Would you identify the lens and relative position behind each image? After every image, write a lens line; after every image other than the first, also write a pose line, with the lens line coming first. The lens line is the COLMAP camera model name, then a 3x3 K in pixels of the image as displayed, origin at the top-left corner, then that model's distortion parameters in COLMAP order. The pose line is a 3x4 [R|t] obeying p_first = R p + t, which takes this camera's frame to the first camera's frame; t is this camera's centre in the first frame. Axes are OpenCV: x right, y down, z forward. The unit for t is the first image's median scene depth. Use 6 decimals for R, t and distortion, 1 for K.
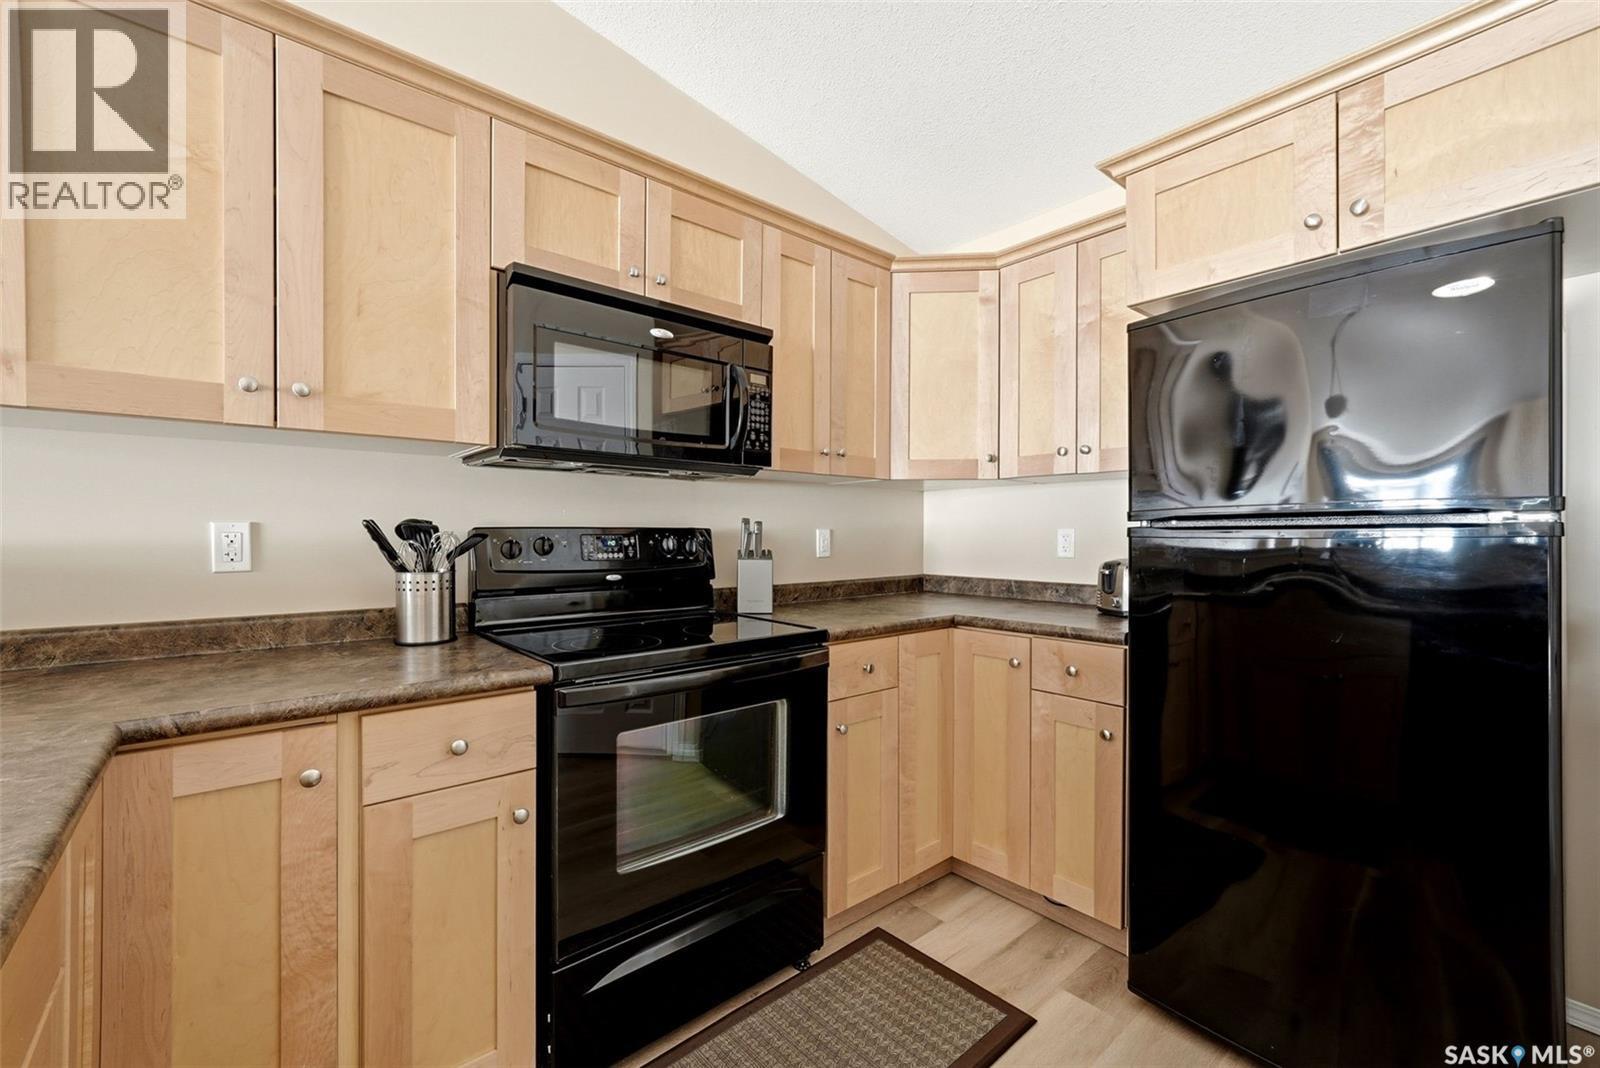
lens RADIAL K [[666.6, 0, 794.1], [0, 666.6, 536.6], [0, 0, 1]] dist [0.000136, -0.000103]
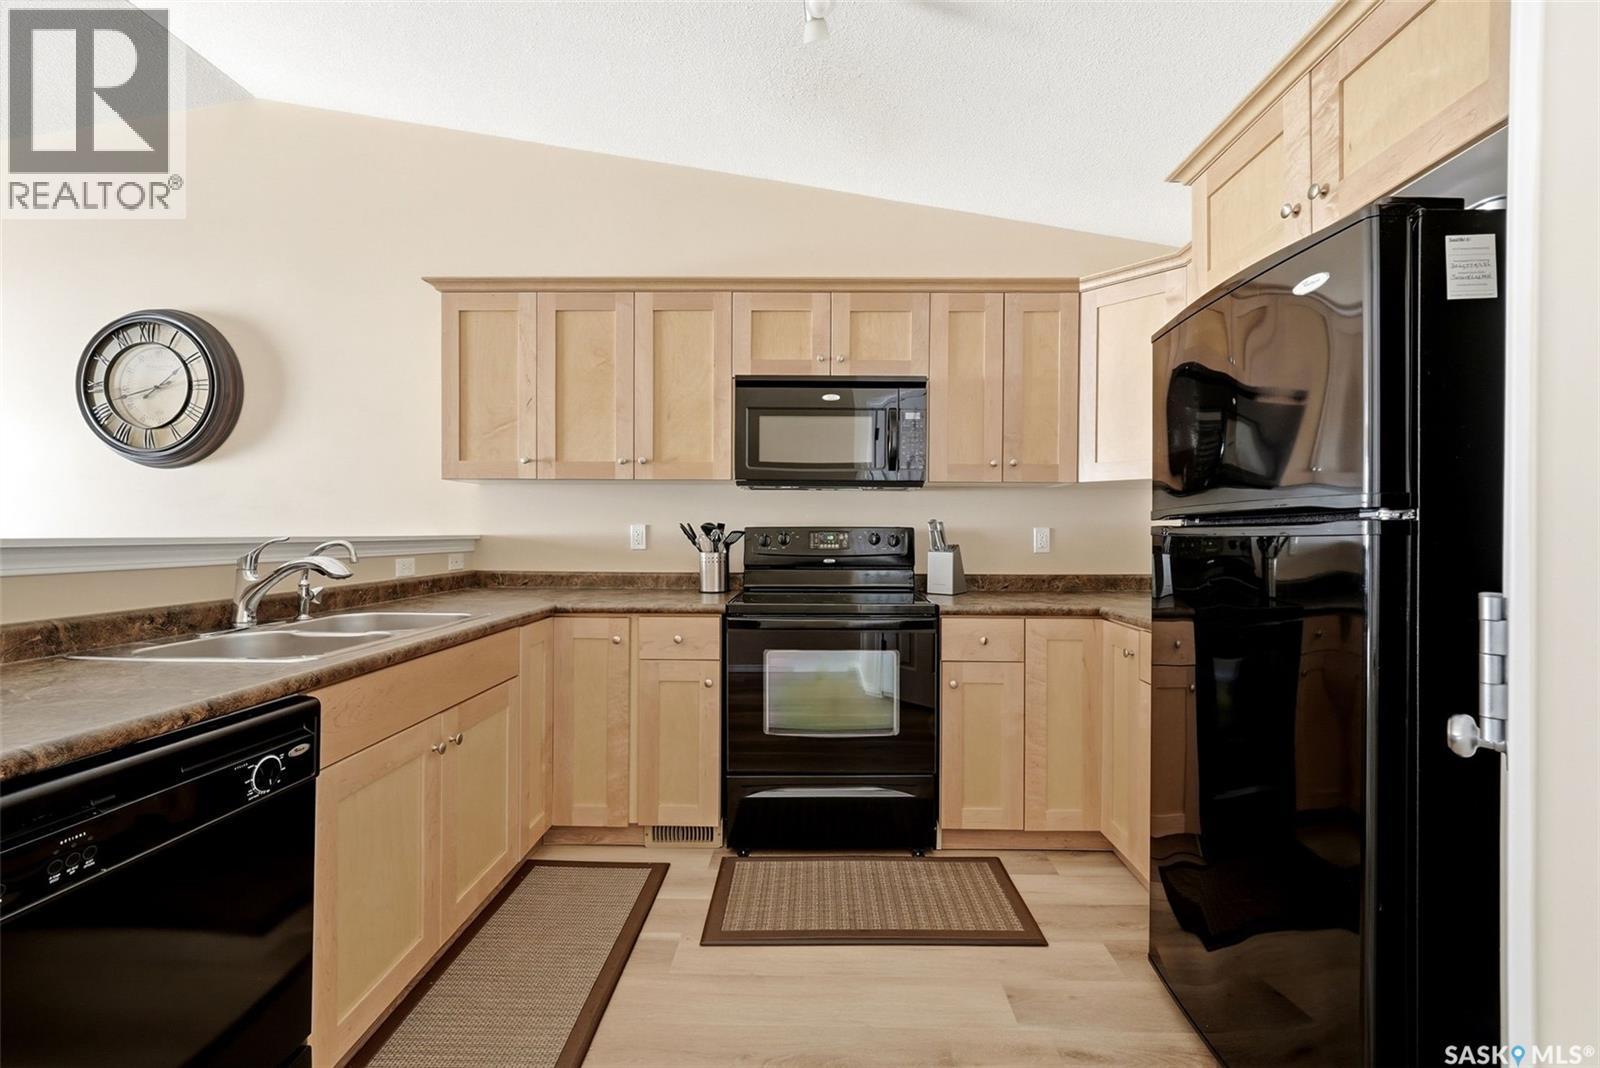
lens RADIAL K [[666.6, 0, 813.3], [0, 666.6, 530.2], [0, 0, 1]] dist [0.000136, -0.000103]
pose [[0.755086, 0.001971, -0.655622, 0.754342], [-0.006383, 0.999970, -0.004346, 0.000286], [0.655594, 0.007467, 0.755077, -0.154916]]
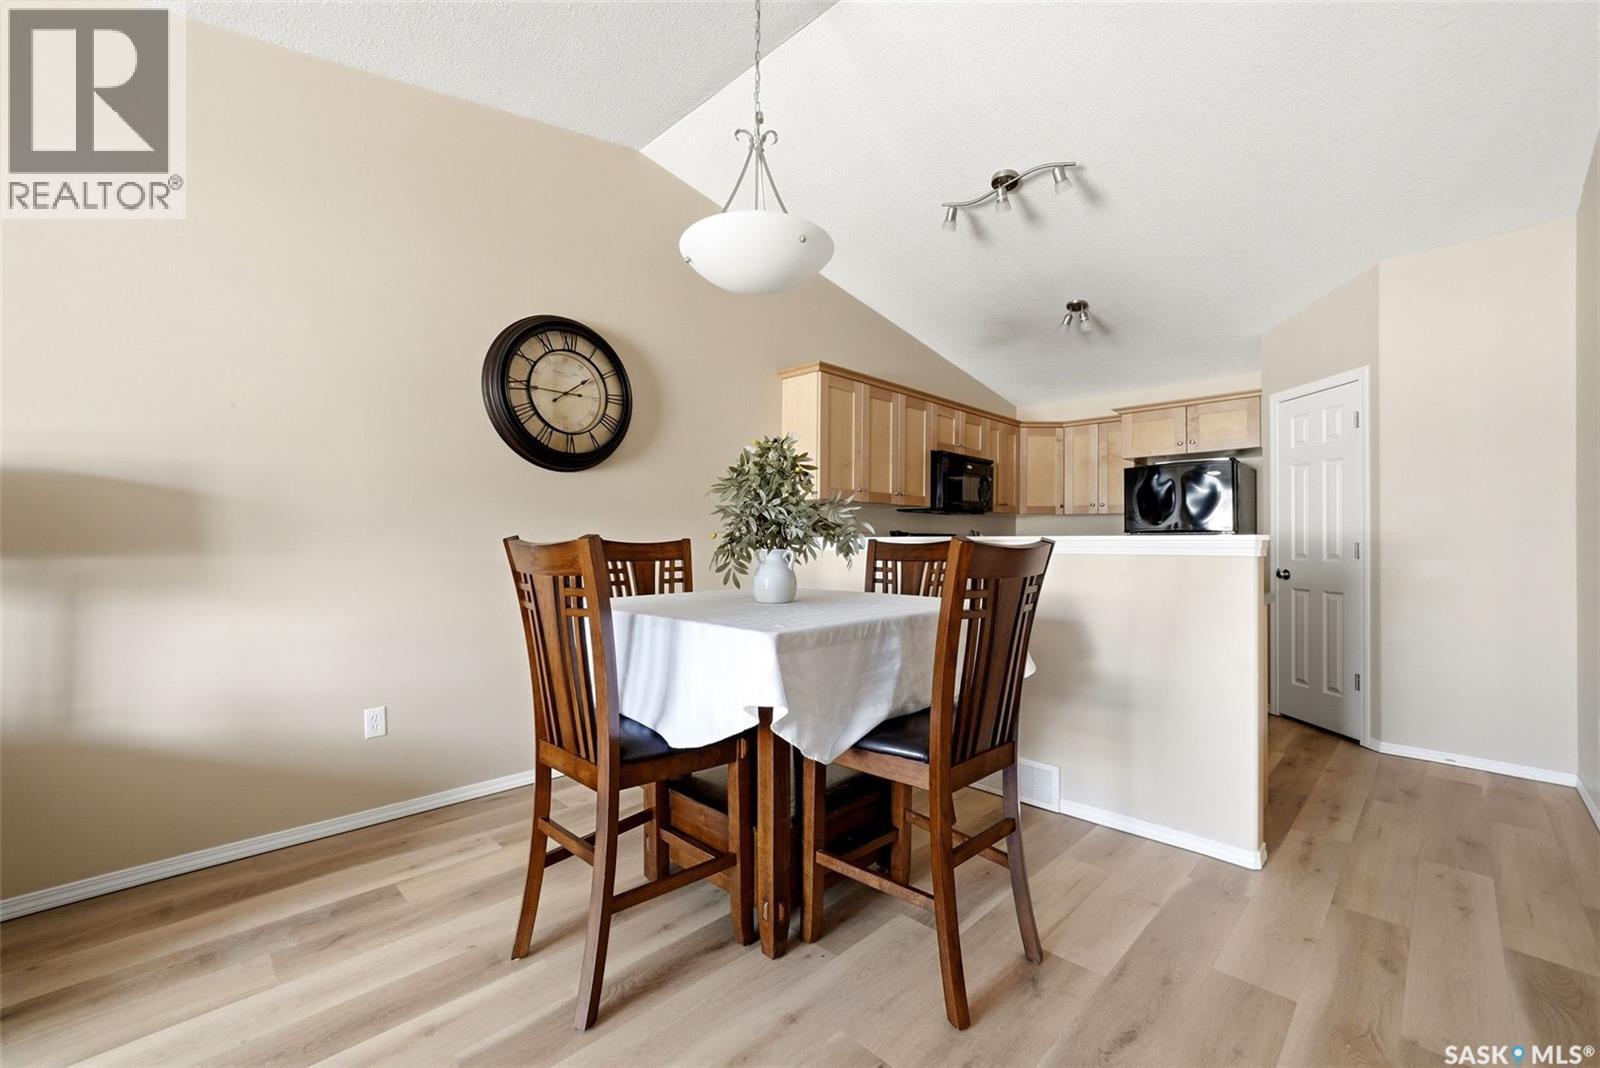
lens RADIAL K [[666.6, 0, 799.8], [0, 666.6, 539.3], [0, 0, 1]] dist [0.000136, -0.000103]
pose [[0.995657, 0.002350, 0.093063, -1.199859], [-0.001138, 0.999914, -0.013078, 0.046770], [-0.093086, 0.012915, 0.995574, -1.801184]]
